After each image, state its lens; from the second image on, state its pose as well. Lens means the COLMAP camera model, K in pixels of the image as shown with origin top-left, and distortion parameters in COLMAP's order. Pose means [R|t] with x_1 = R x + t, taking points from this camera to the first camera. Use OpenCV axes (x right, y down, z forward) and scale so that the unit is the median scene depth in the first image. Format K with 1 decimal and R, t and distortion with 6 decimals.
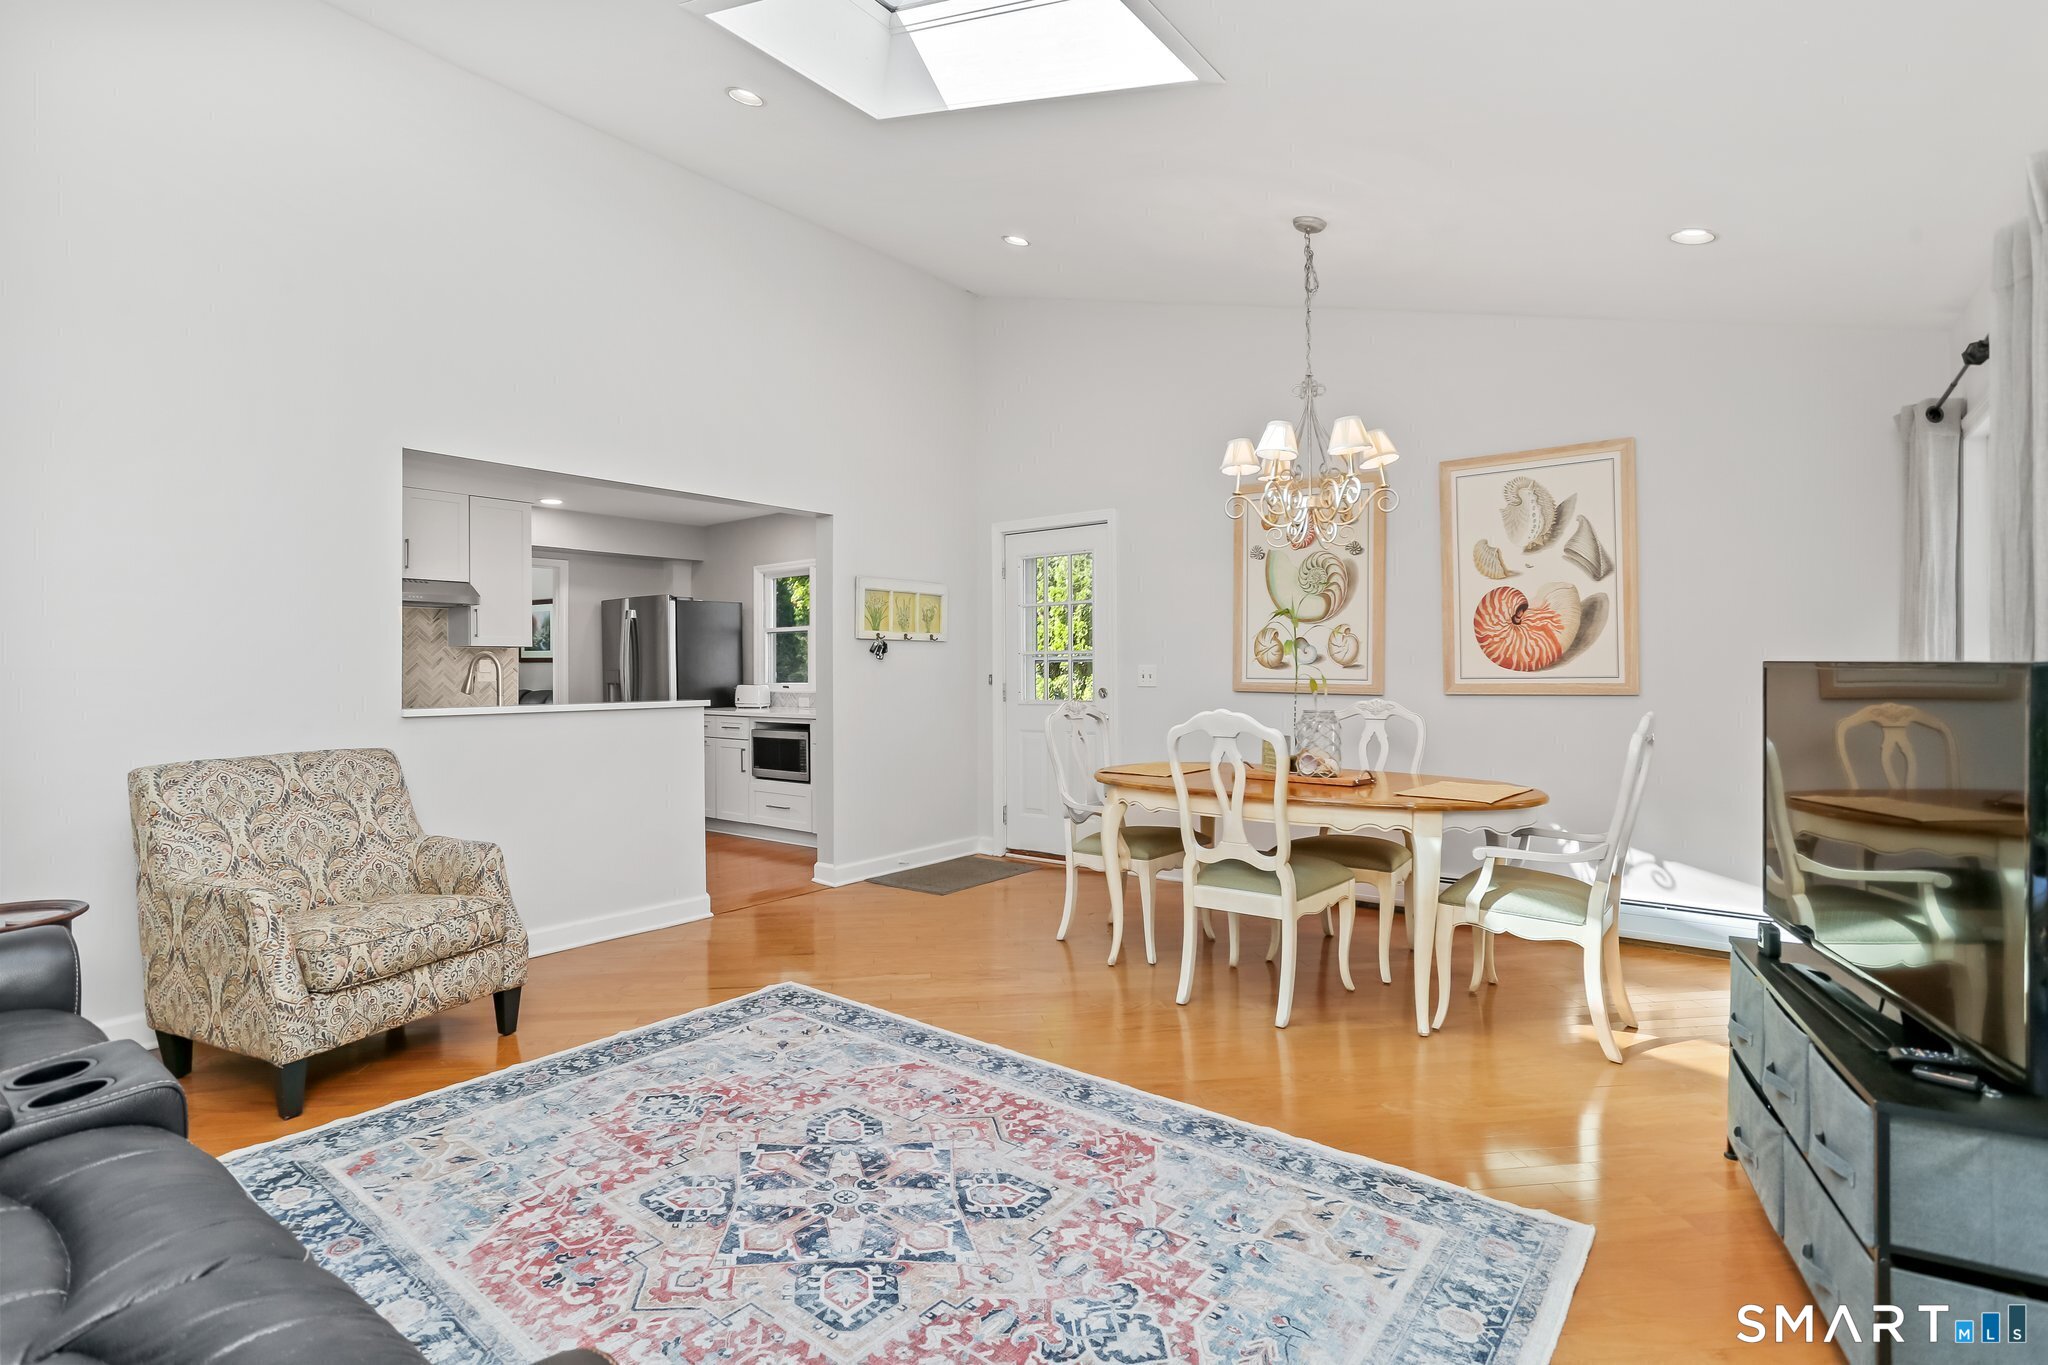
lens RADIAL K [[992.6, 0, 1019.9], [0, 992.6, 672.3], [0, 0, 1]] dist [-0.052708, 0.034285]
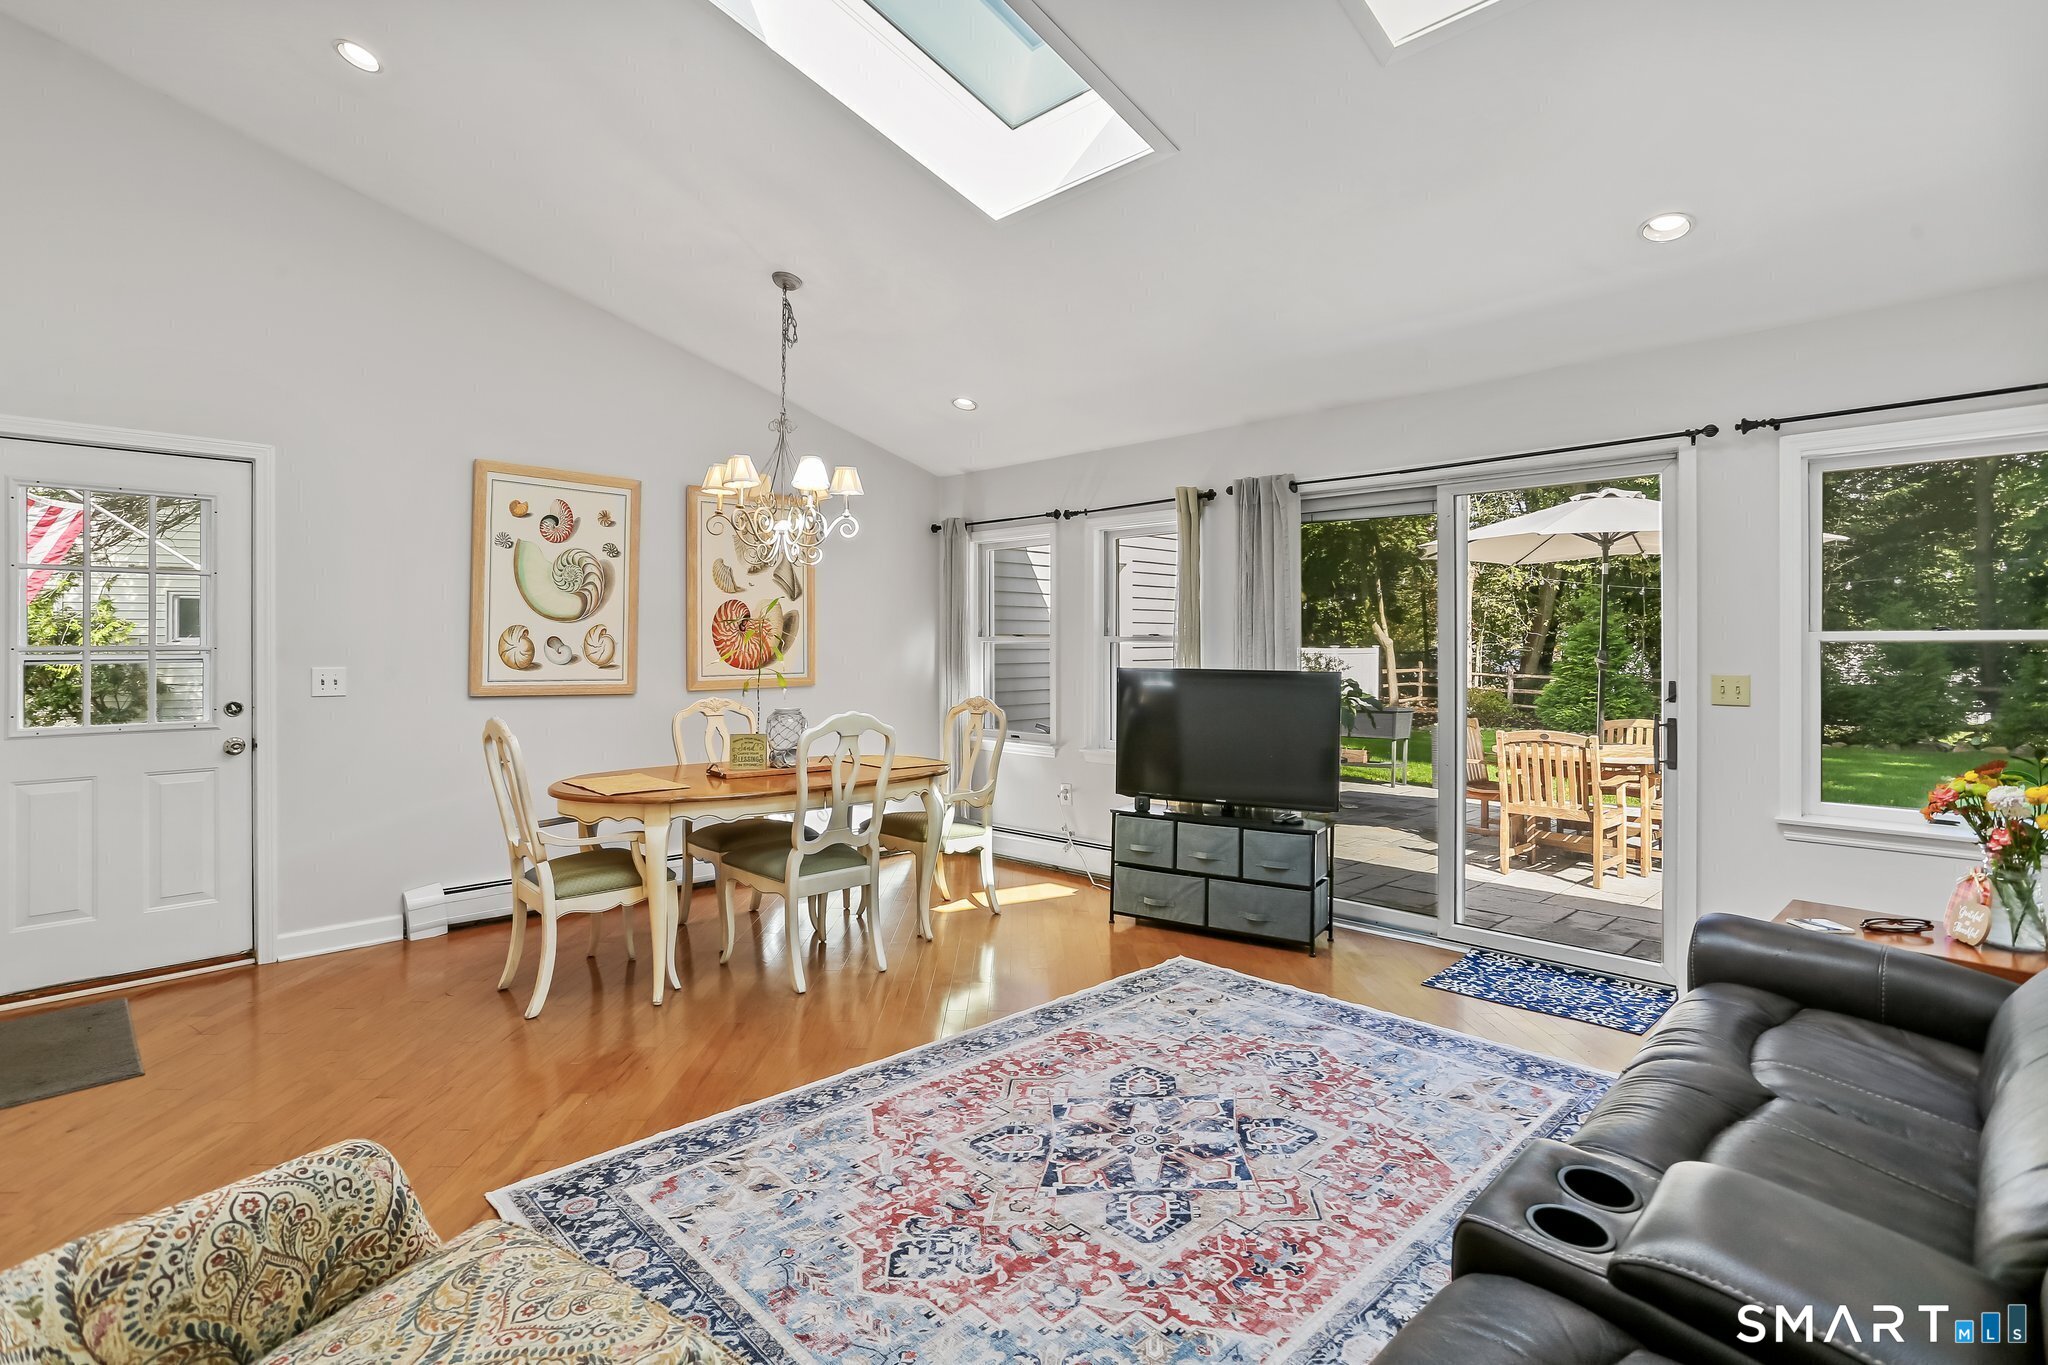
lens RADIAL K [[992.6, 0, 1019.9], [0, 992.6, 672.3], [0, 0, 1]] dist [-0.052708, 0.034285]
pose [[0.130632, -0.024207, 0.991135, -1.139640], [-0.000893, 0.999699, 0.024534, -0.047592], [-0.991431, -0.004090, 0.130571, 0.837851]]
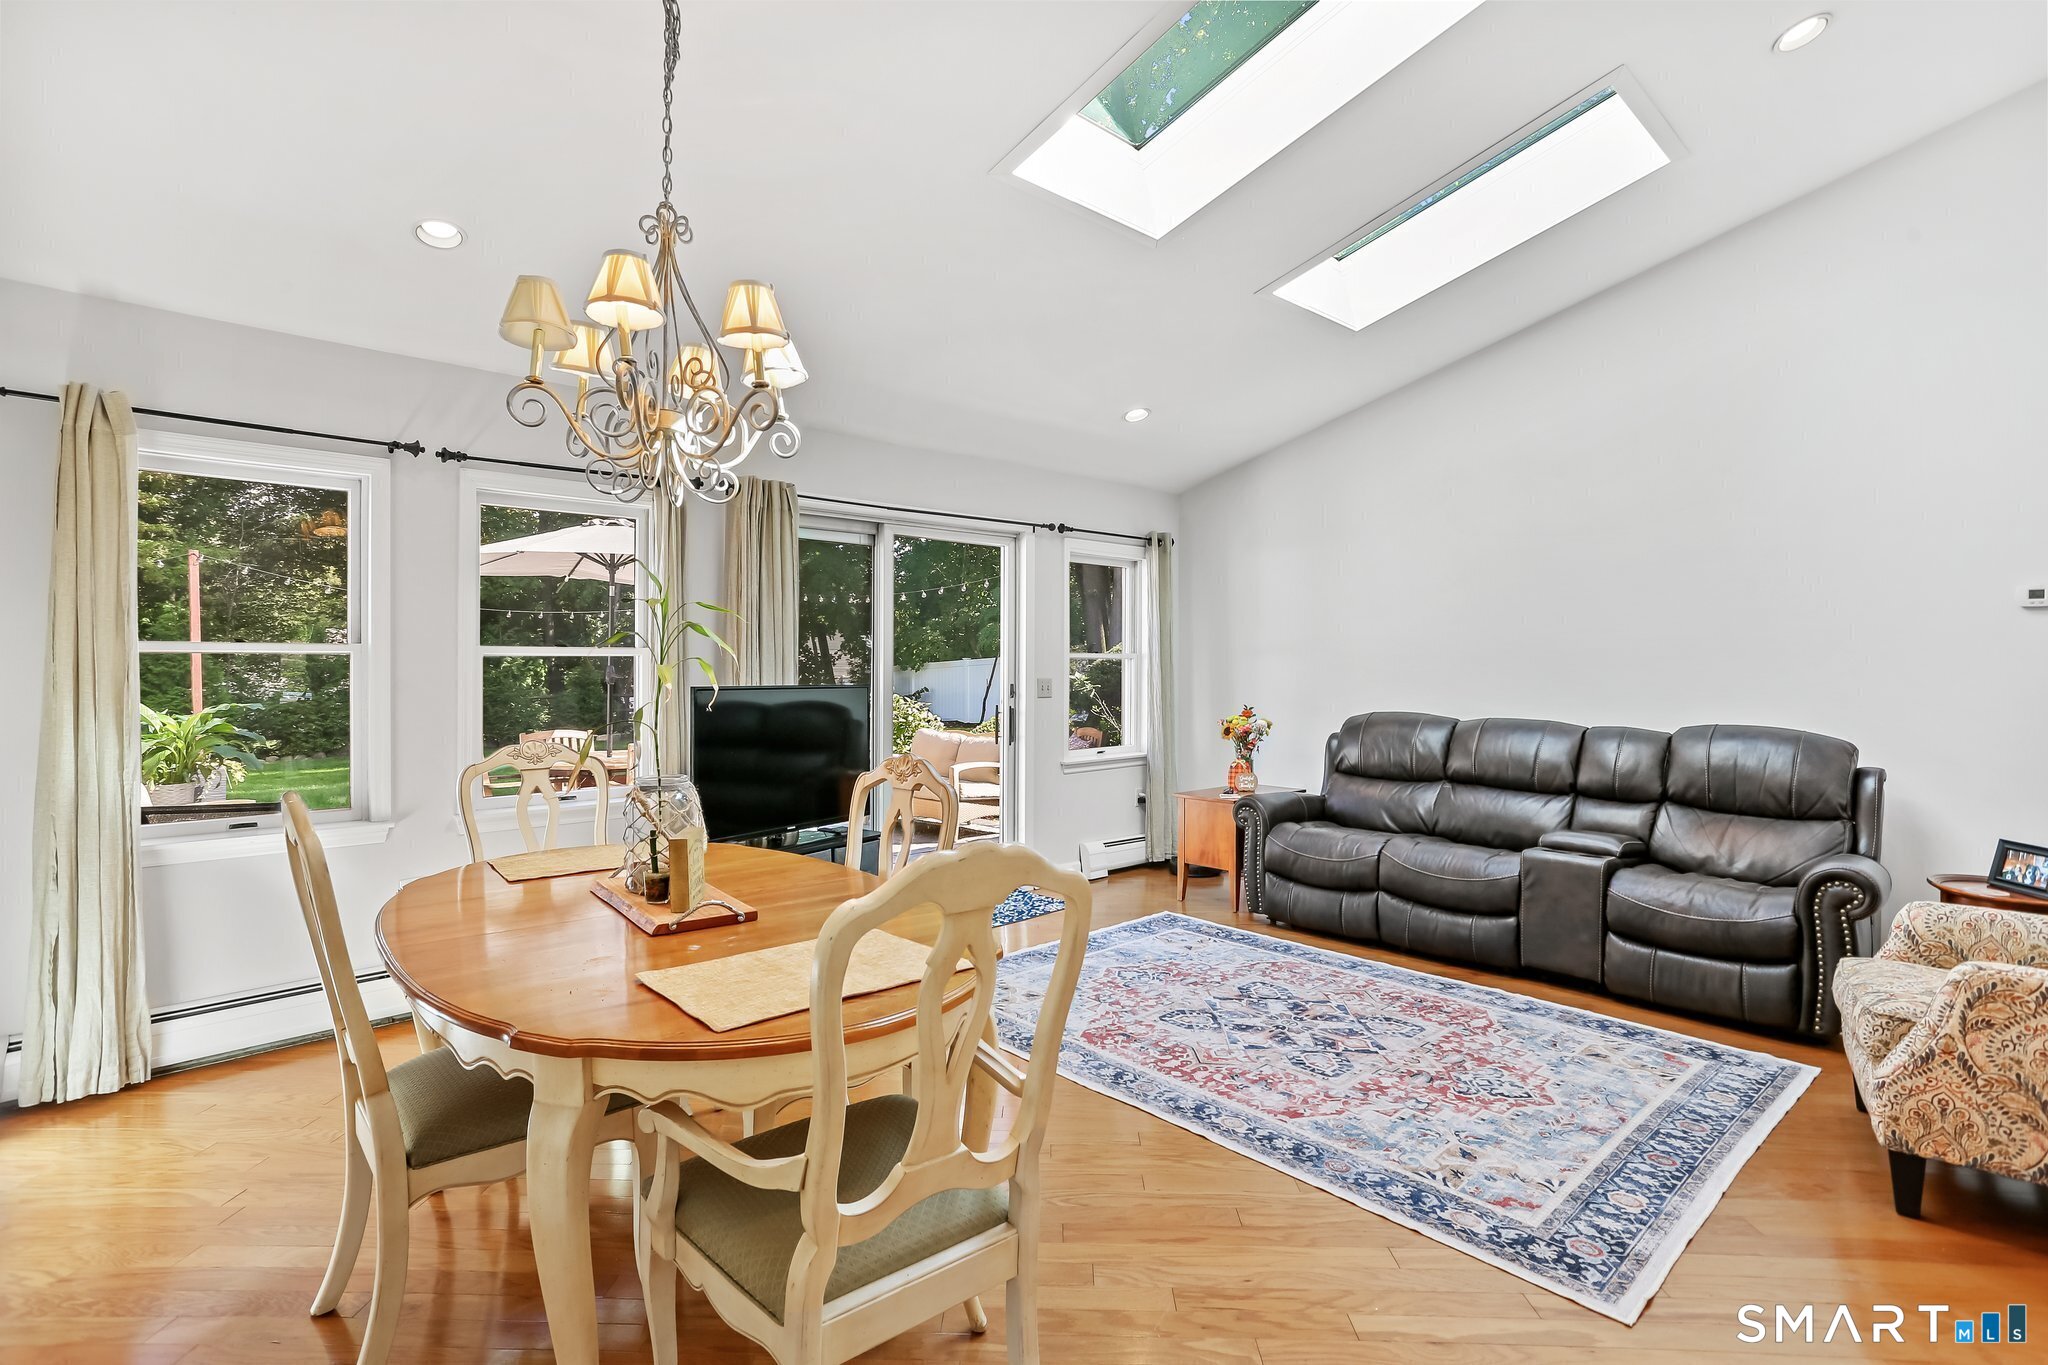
lens RADIAL K [[992.6, 0, 1019.9], [0, 992.6, 672.3], [0, 0, 1]] dist [-0.052708, 0.034285]
pose [[-0.986203, 0.004122, 0.165488, -0.010839], [0.005312, 0.999963, 0.006745, -0.037918], [-0.165454, 0.007531, -0.986189, 2.214071]]
